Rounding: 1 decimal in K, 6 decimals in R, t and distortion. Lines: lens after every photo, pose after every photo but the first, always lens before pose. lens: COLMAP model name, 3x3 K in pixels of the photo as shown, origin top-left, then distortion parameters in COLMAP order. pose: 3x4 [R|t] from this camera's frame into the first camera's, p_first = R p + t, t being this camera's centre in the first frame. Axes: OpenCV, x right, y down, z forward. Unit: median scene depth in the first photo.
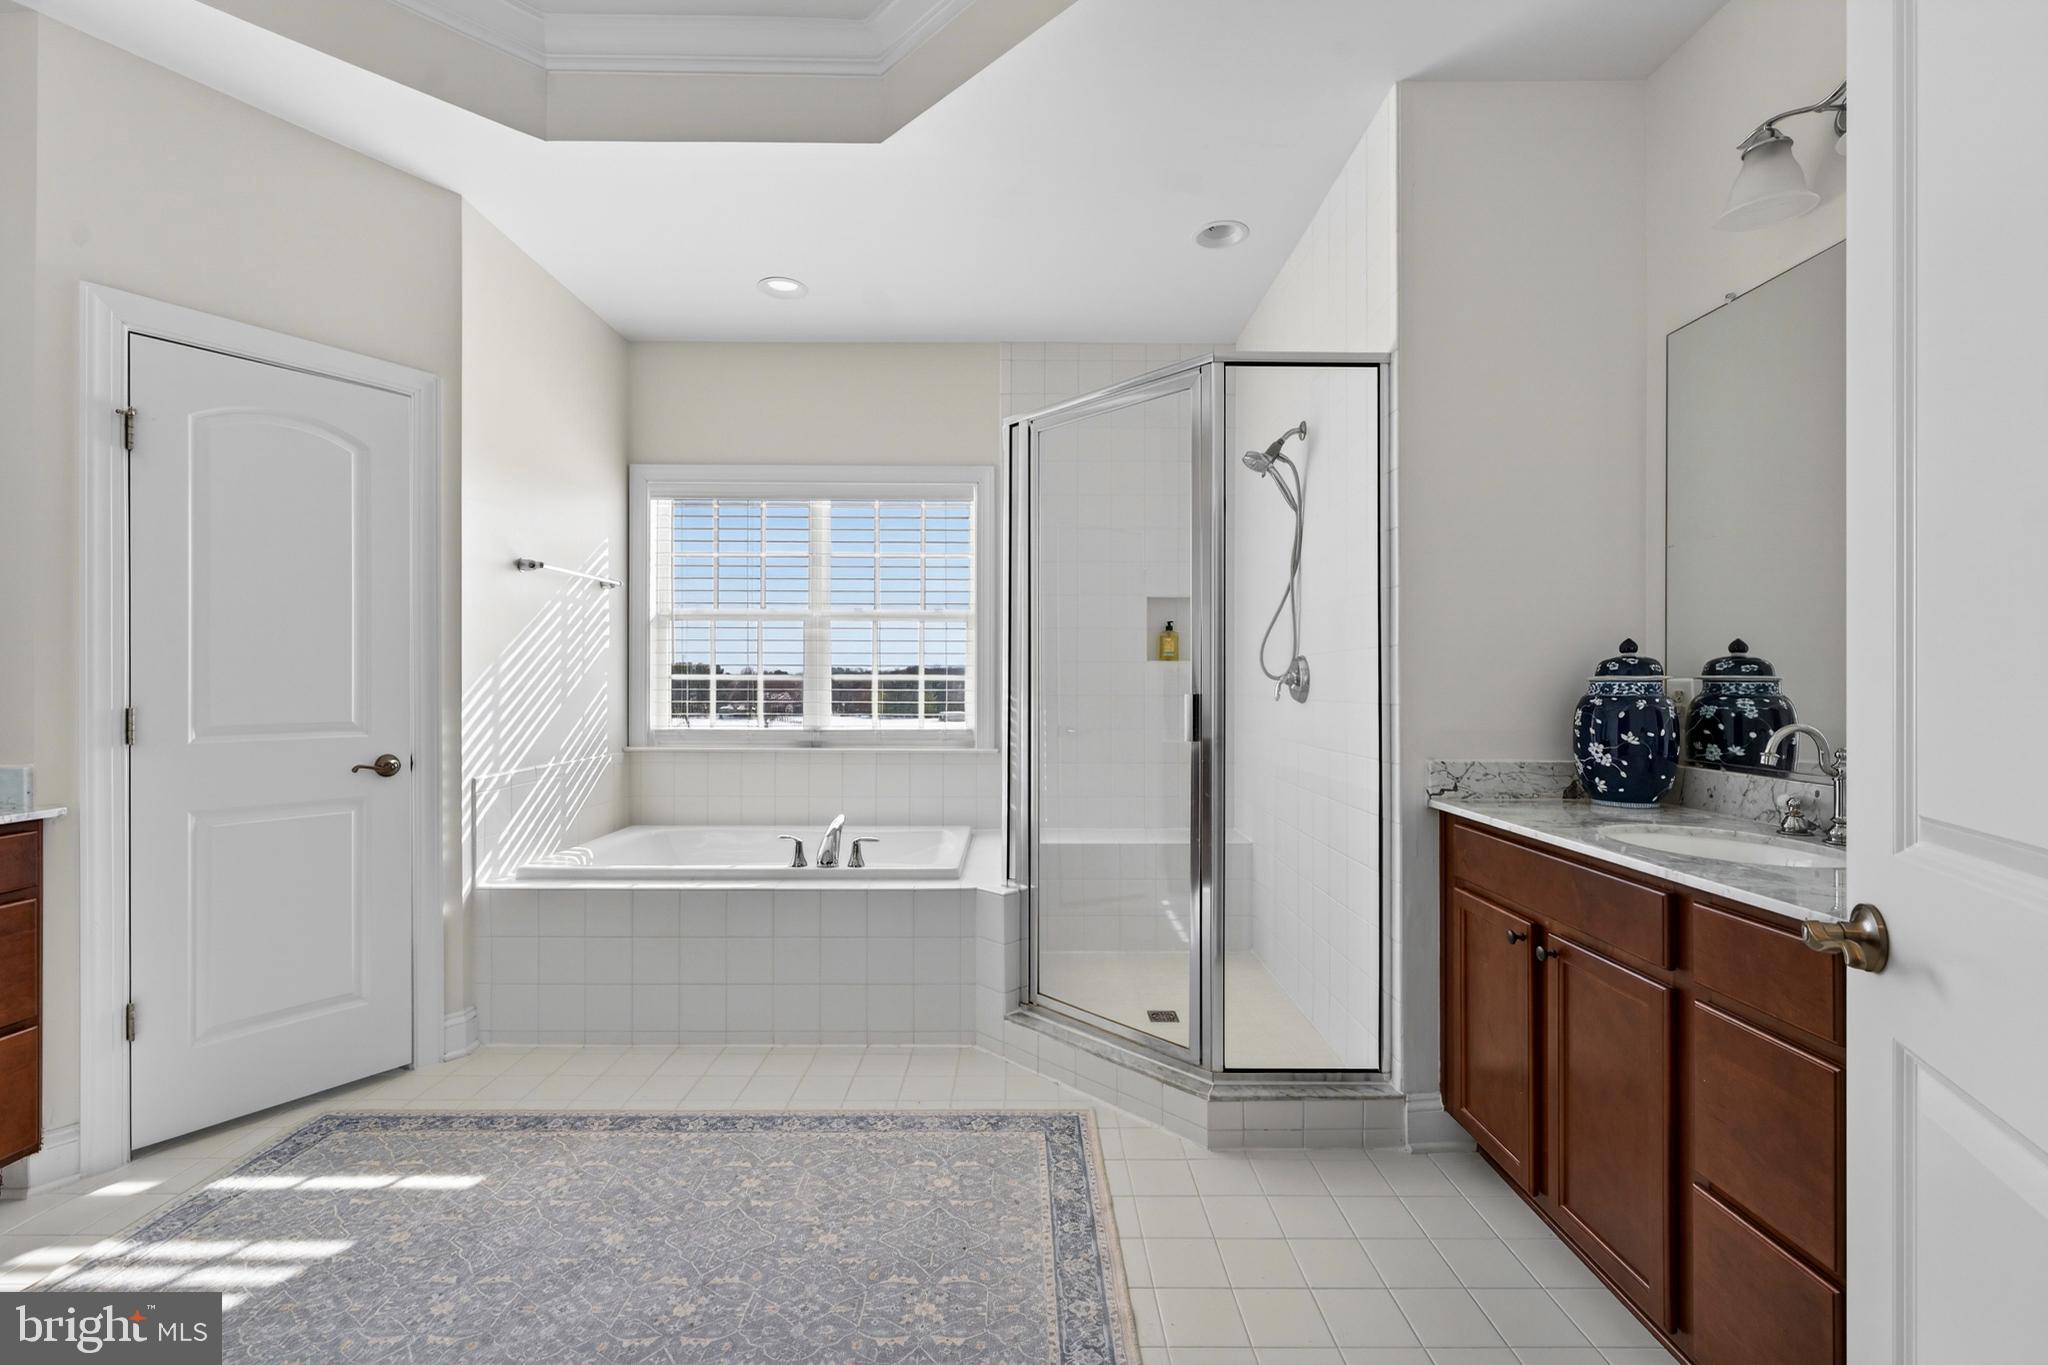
lens RADIAL K [[861.8, 0, 1026.2], [0, 861.8, 683.8], [0, 0, 1]] dist [-0.000156, 0.000249]
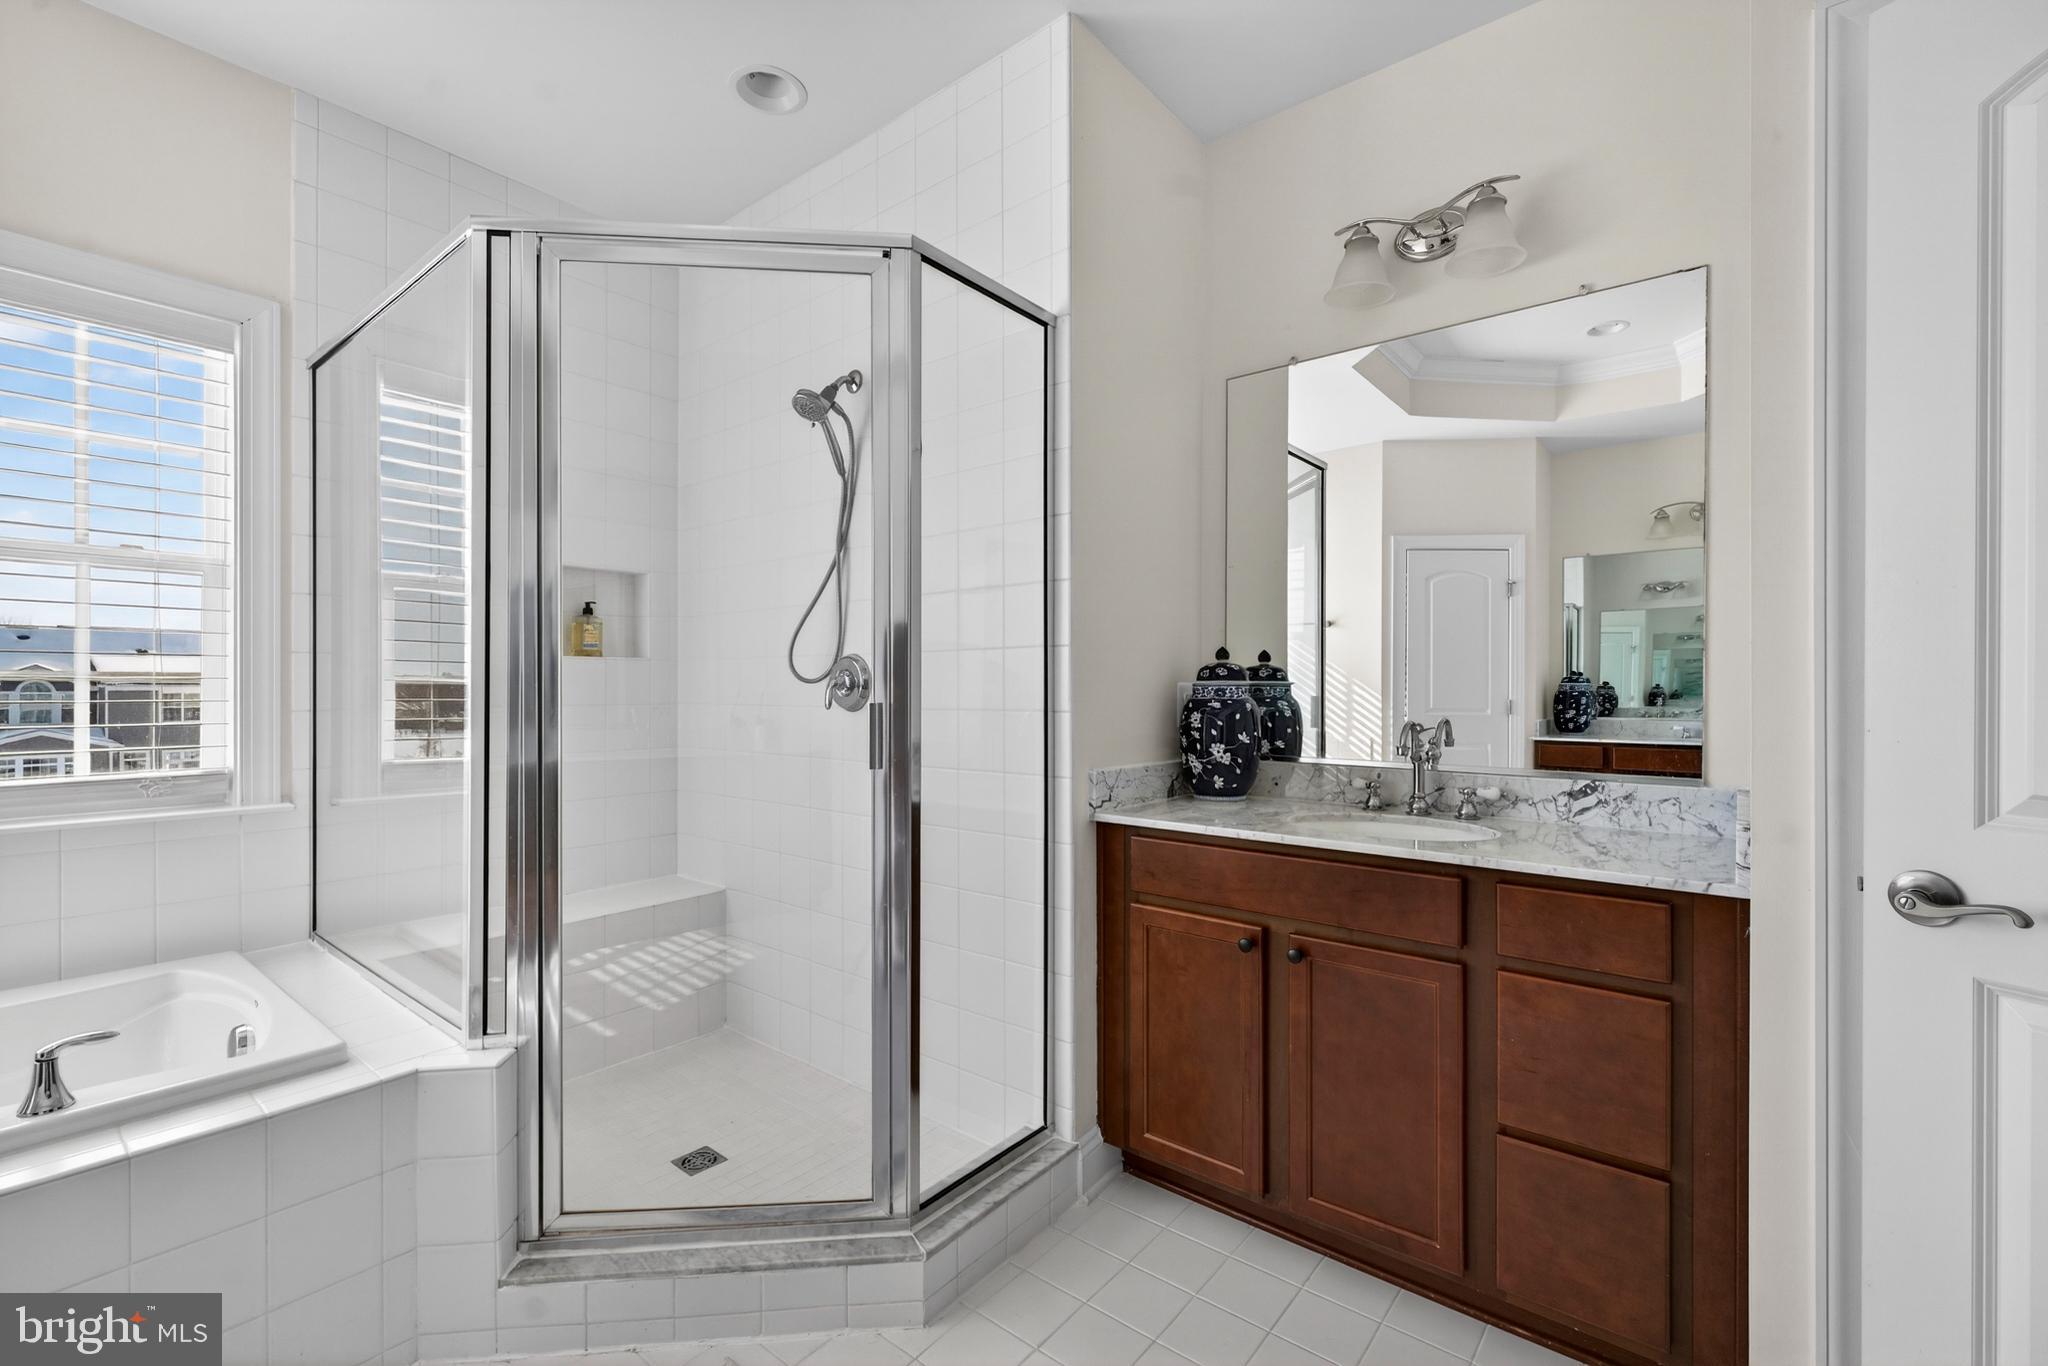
lens RADIAL K [[877.9, 0, 1020.1], [0, 877.9, 690.6], [0, 0, 1]] dist [0.002324, 0.000139]
pose [[0.638077, -0.004712, 0.769959, -0.246233], [0.001419, 0.999987, 0.004944, -0.001757], [-0.769972, -0.002062, 0.638075, 0.371342]]
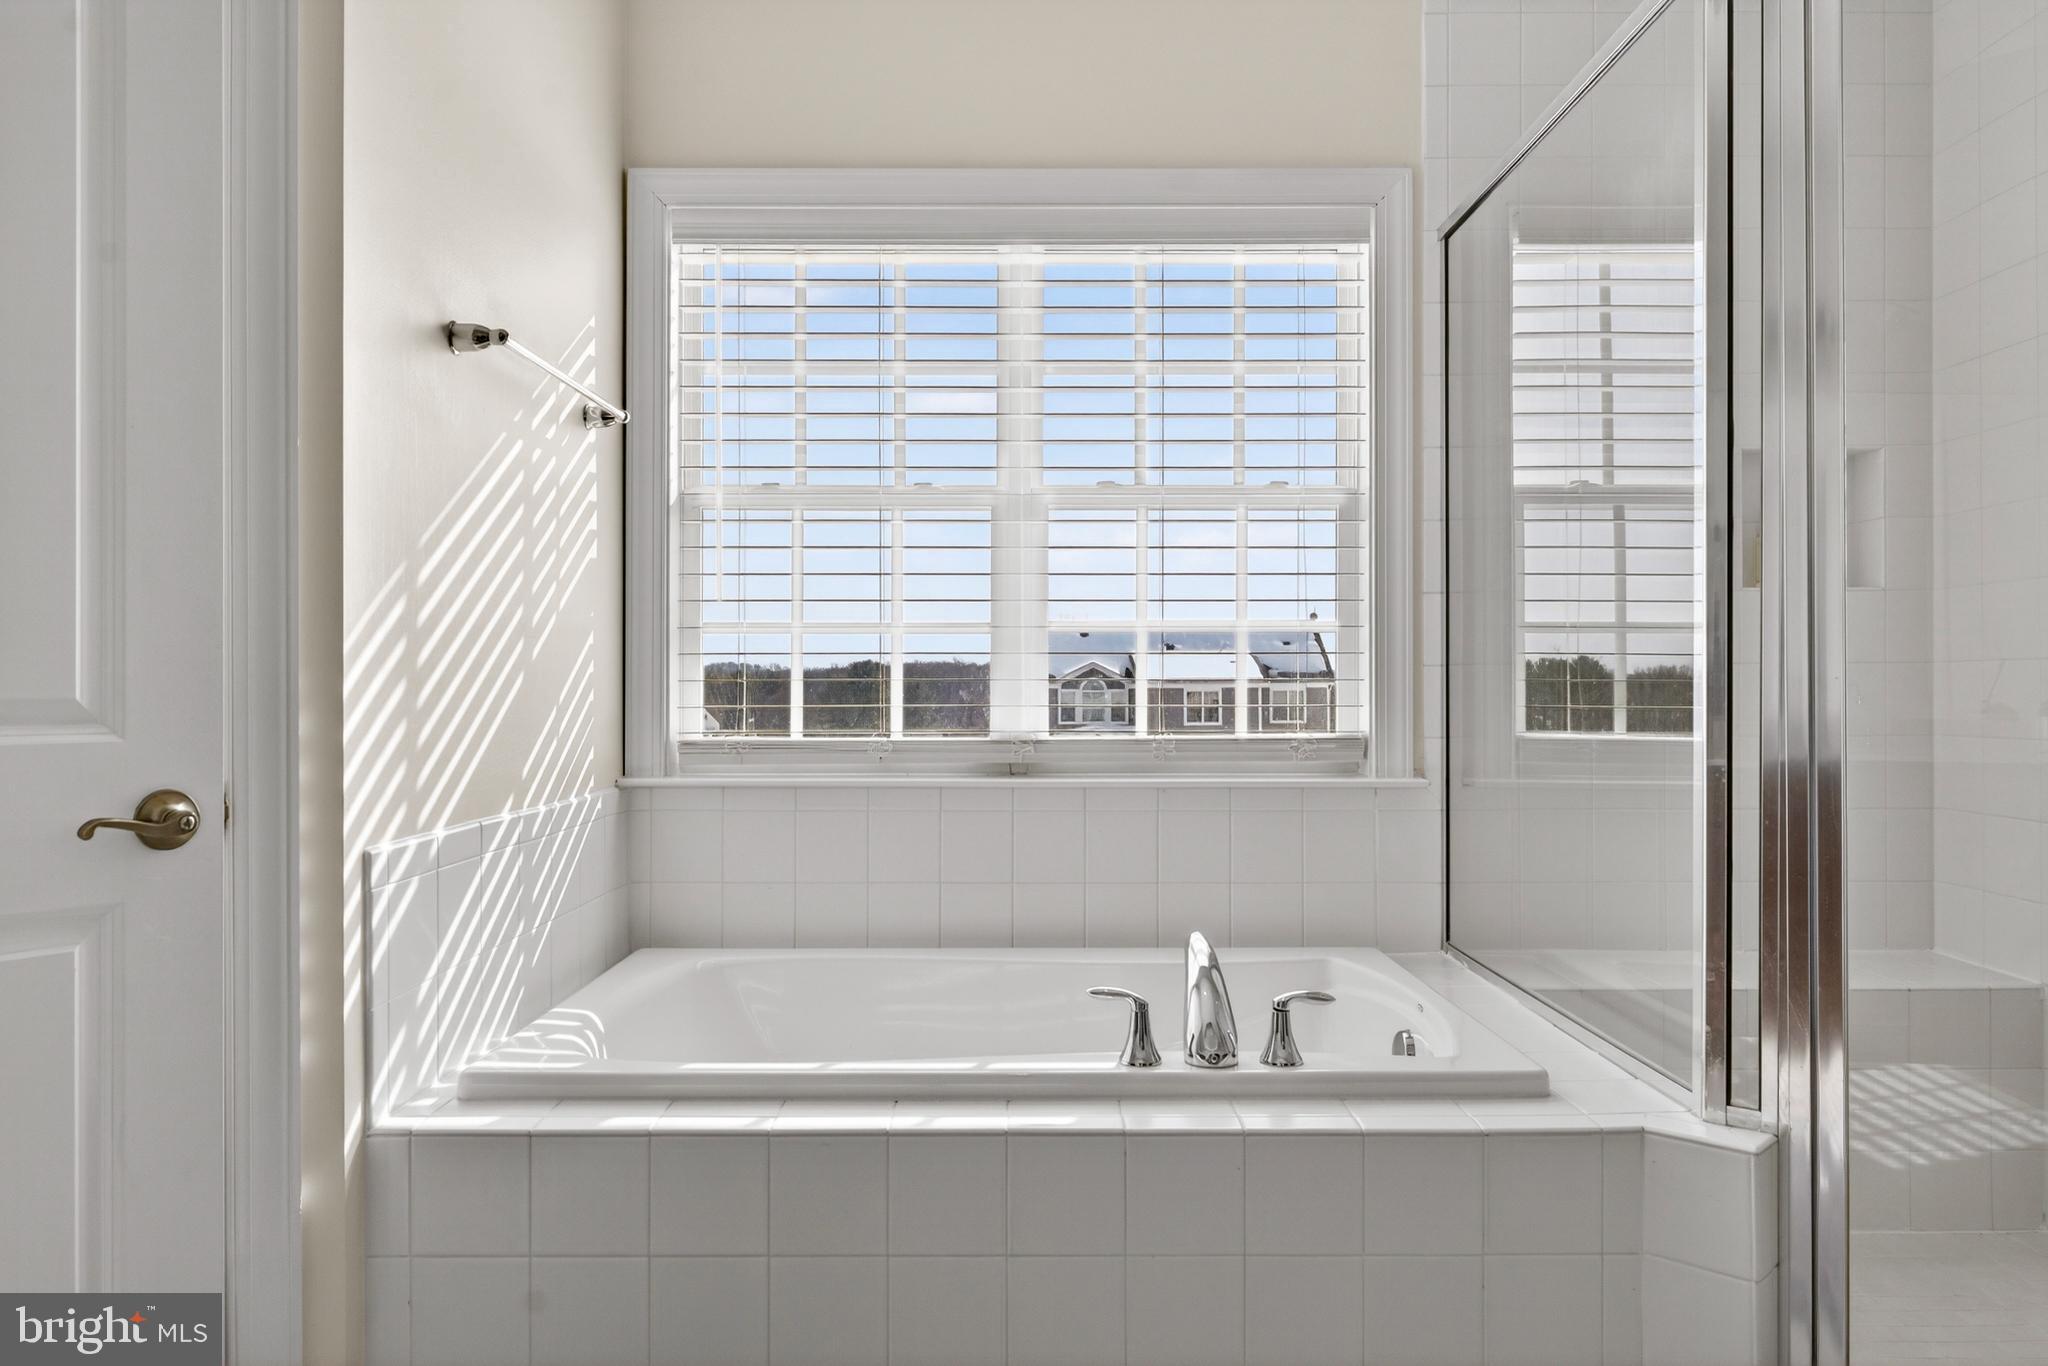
lens RADIAL K [[1356.9, 0, 1026.3], [0, 1356.9, 676.6], [0, 0, 1]] dist [0.000700, 0.001305]
pose [[0.999954, -0.003510, -0.008926, -0.341278], [0.003440, 0.999964, -0.007747, 0.036437], [0.008953, 0.007716, 0.999930, 0.389817]]
